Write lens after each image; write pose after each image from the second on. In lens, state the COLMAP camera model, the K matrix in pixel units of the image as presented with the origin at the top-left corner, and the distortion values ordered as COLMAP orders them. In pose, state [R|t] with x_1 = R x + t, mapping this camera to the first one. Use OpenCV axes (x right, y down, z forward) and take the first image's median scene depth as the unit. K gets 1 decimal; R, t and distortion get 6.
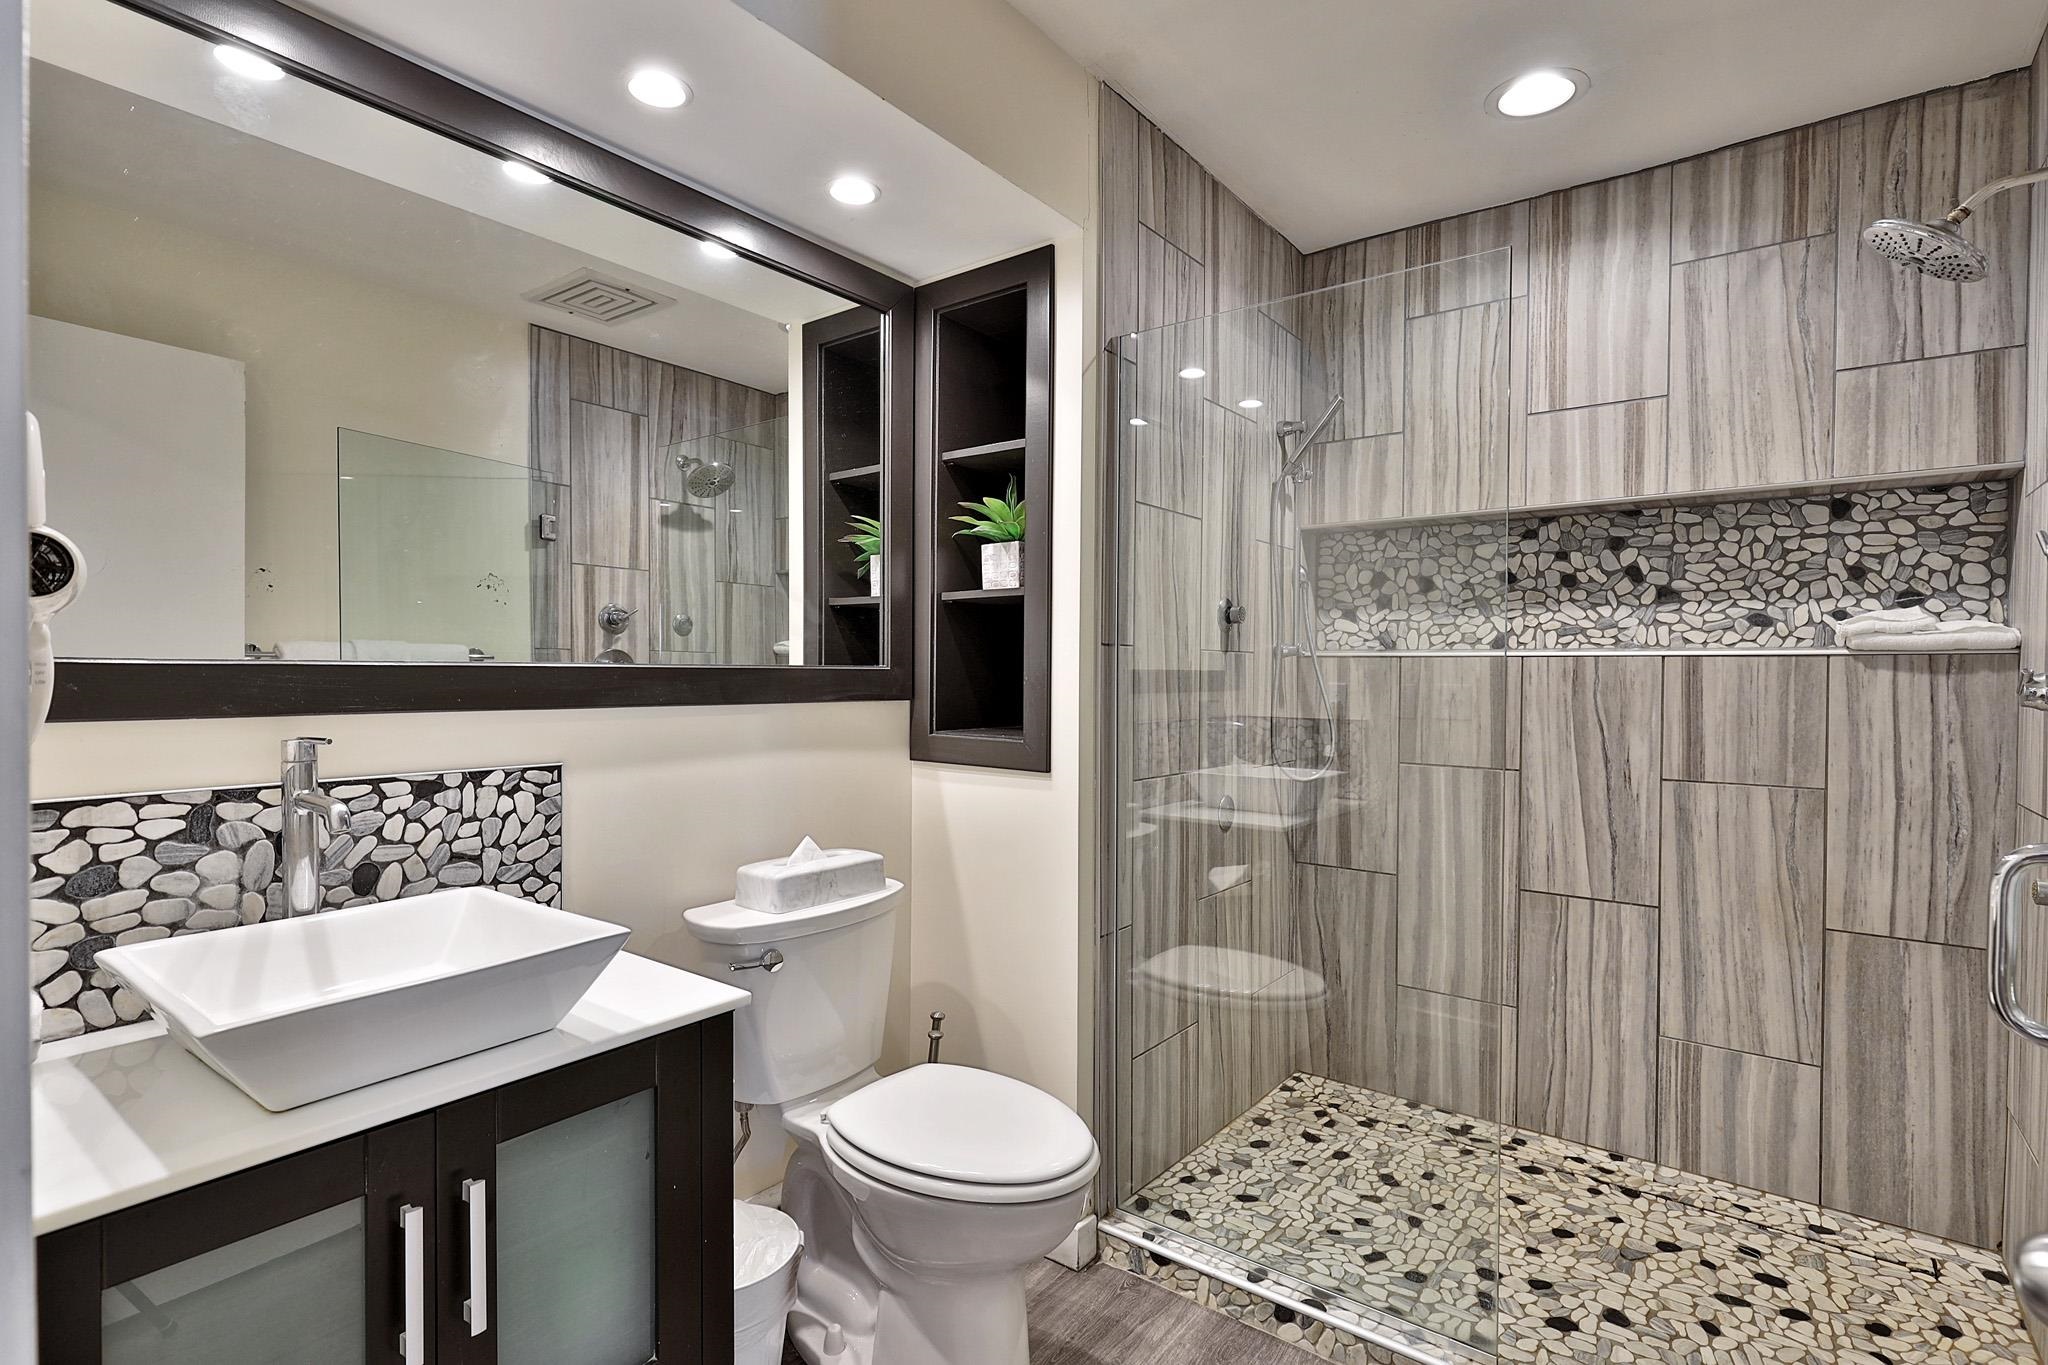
lens RADIAL K [[979.3, 0, 1032.8], [0, 979.3, 685.7], [0, 0, 1]] dist [0.000073, 0.000054]
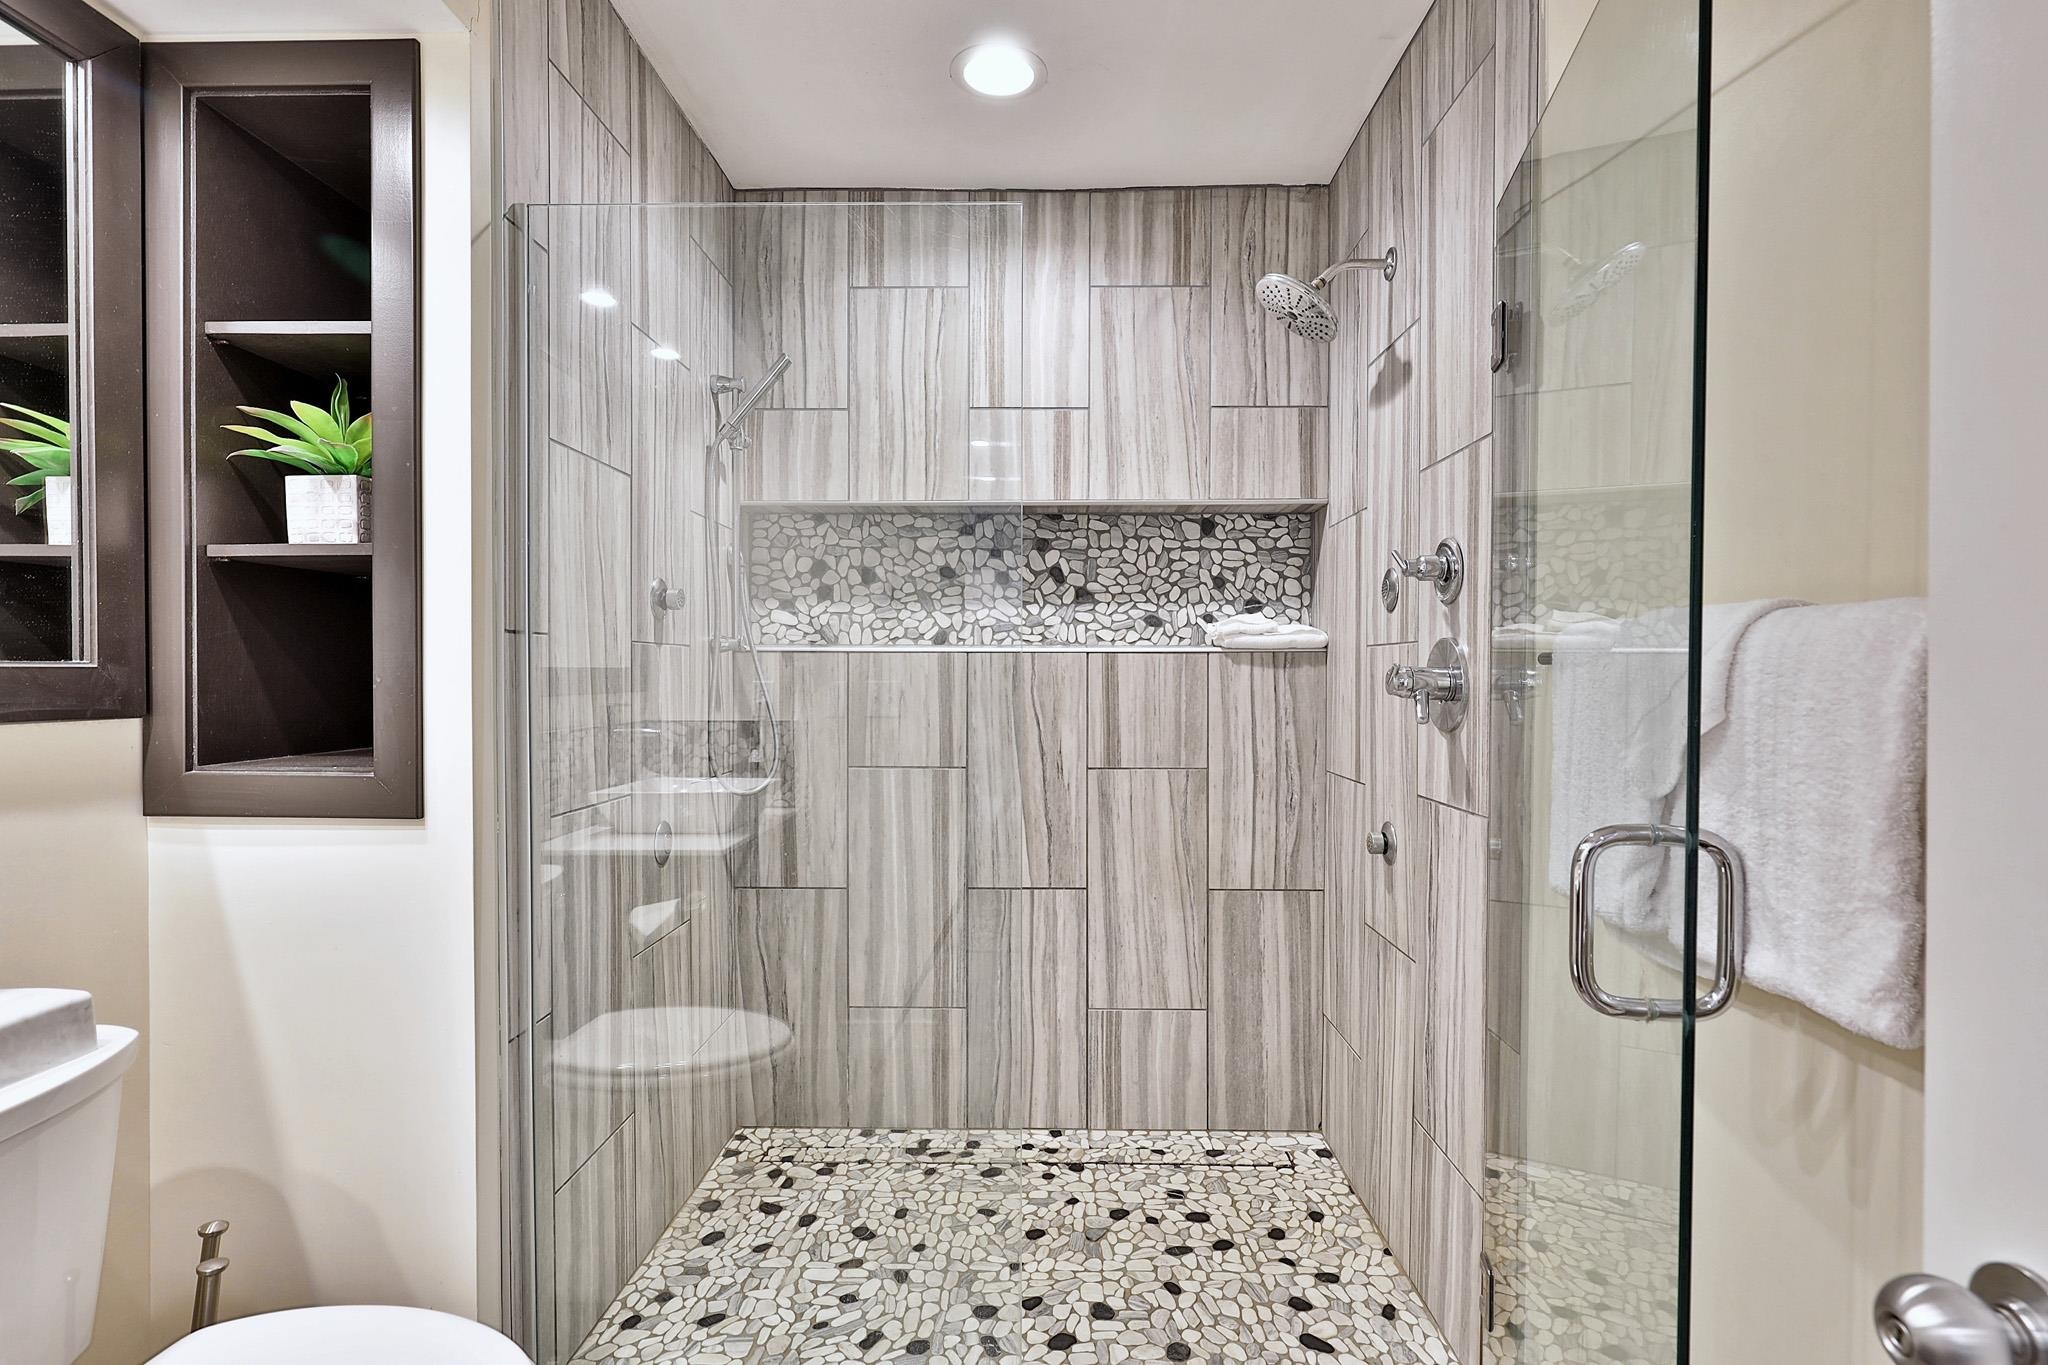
lens RADIAL K [[979.3, 0, 1025.7], [0, 979.3, 682.6], [0, 0, 1]] dist [0.000073, 0.000054]
pose [[0.809727, -0.012410, 0.586676, -0.040283], [0.012474, 0.999914, 0.003935, -0.002780], [-0.586675, 0.004132, 0.809812, 0.196627]]
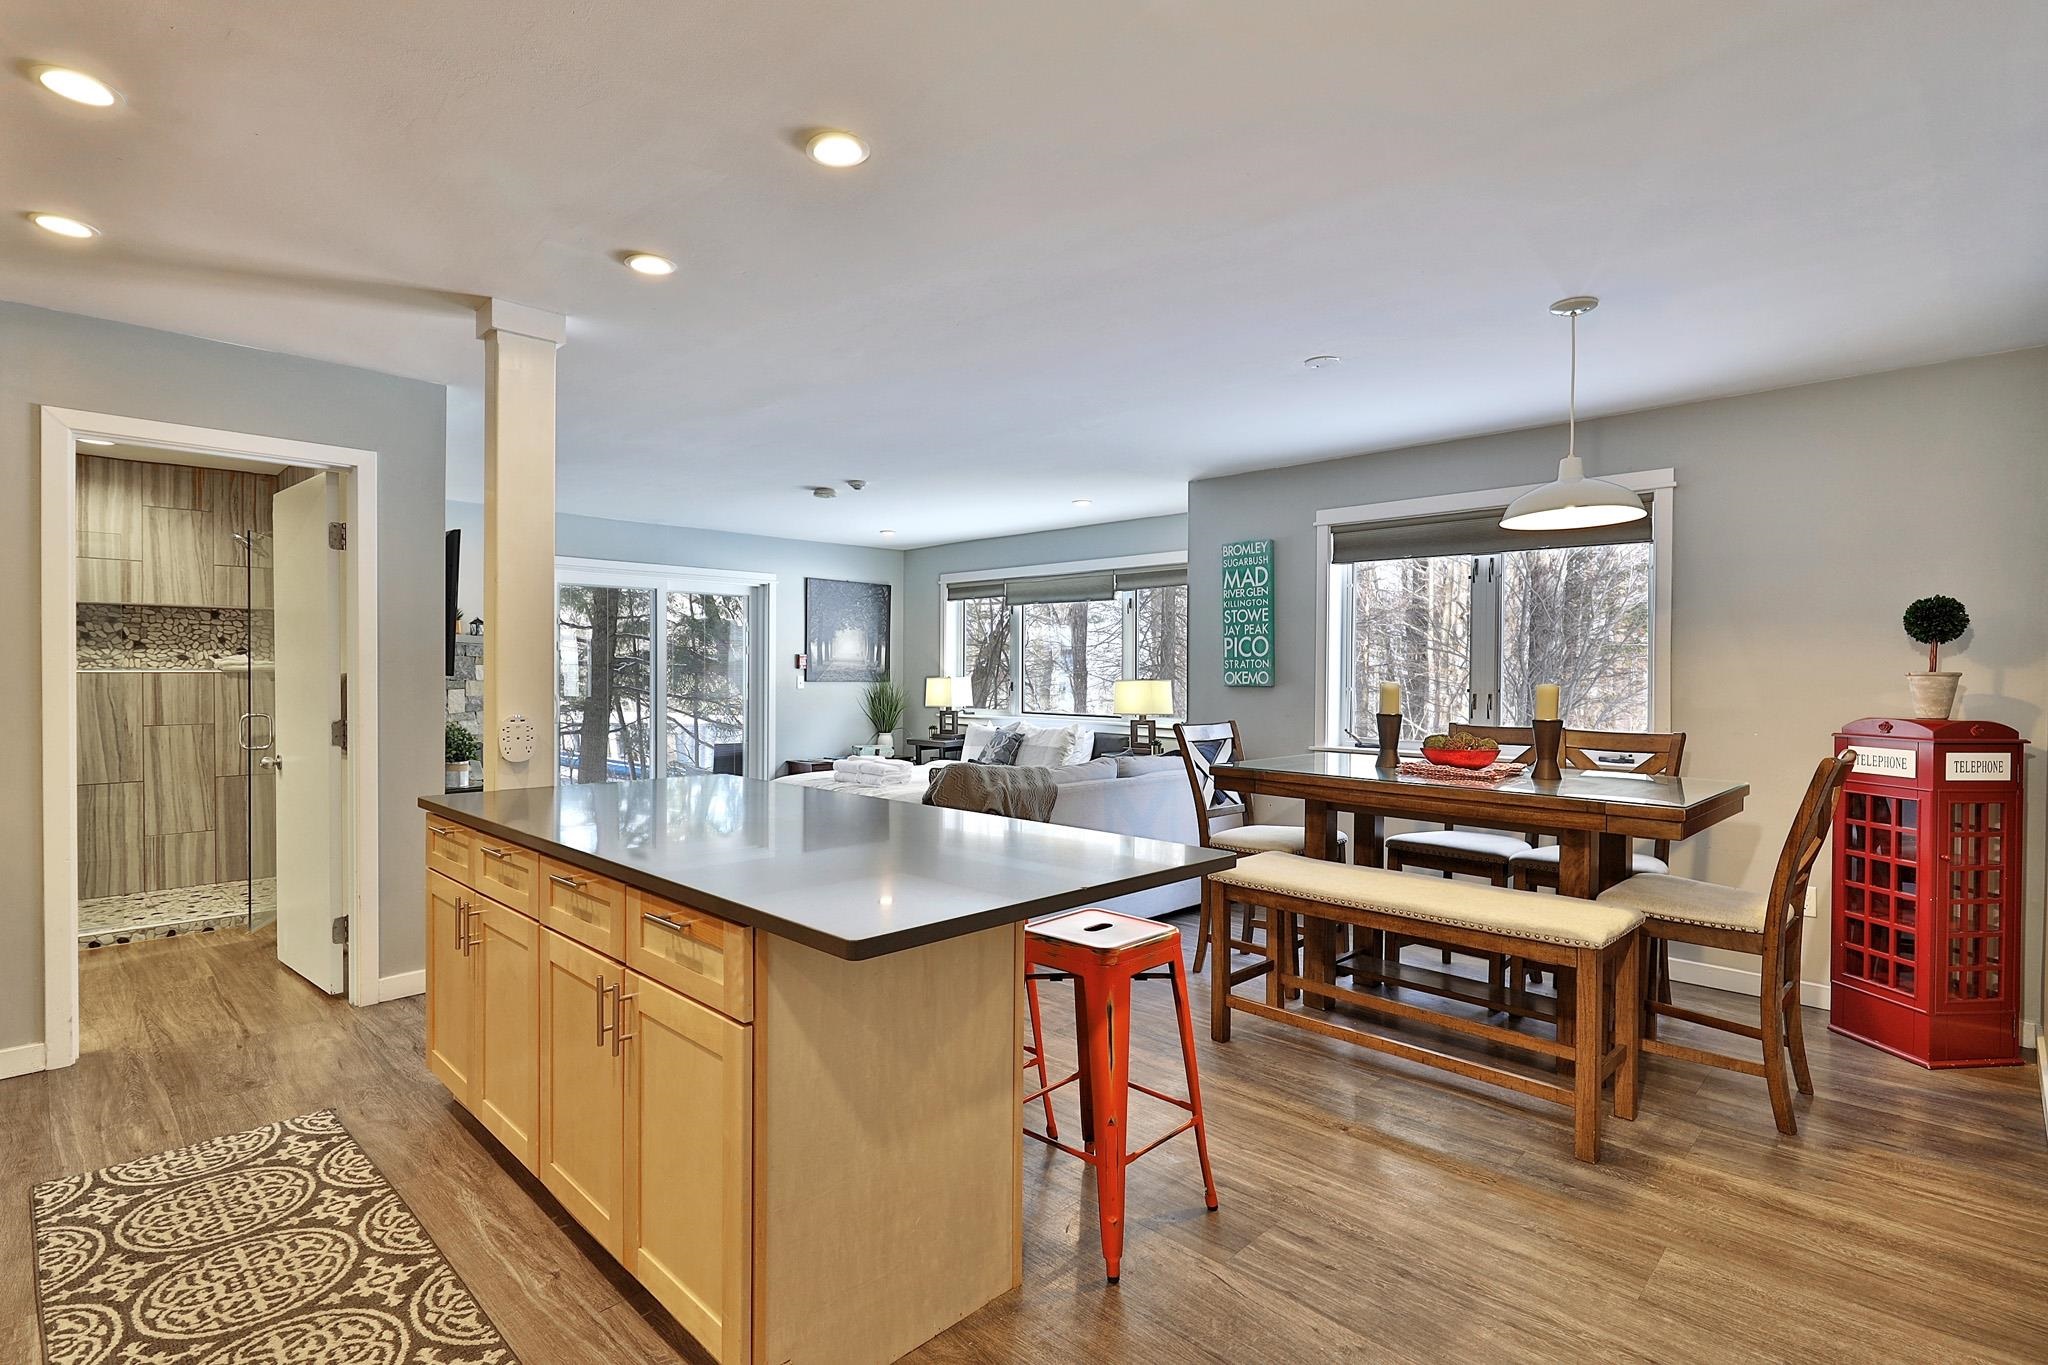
lens RADIAL K [[979.3, 0, 1030.1], [0, 979.3, 681.3], [0, 0, 1]] dist [0.000073, 0.000054]
pose [[0.128346, -0.014037, 0.991630, -1.550727], [0.016596, 0.999790, 0.012005, -0.003224], [-0.991591, 0.014916, 0.128552, -1.546670]]
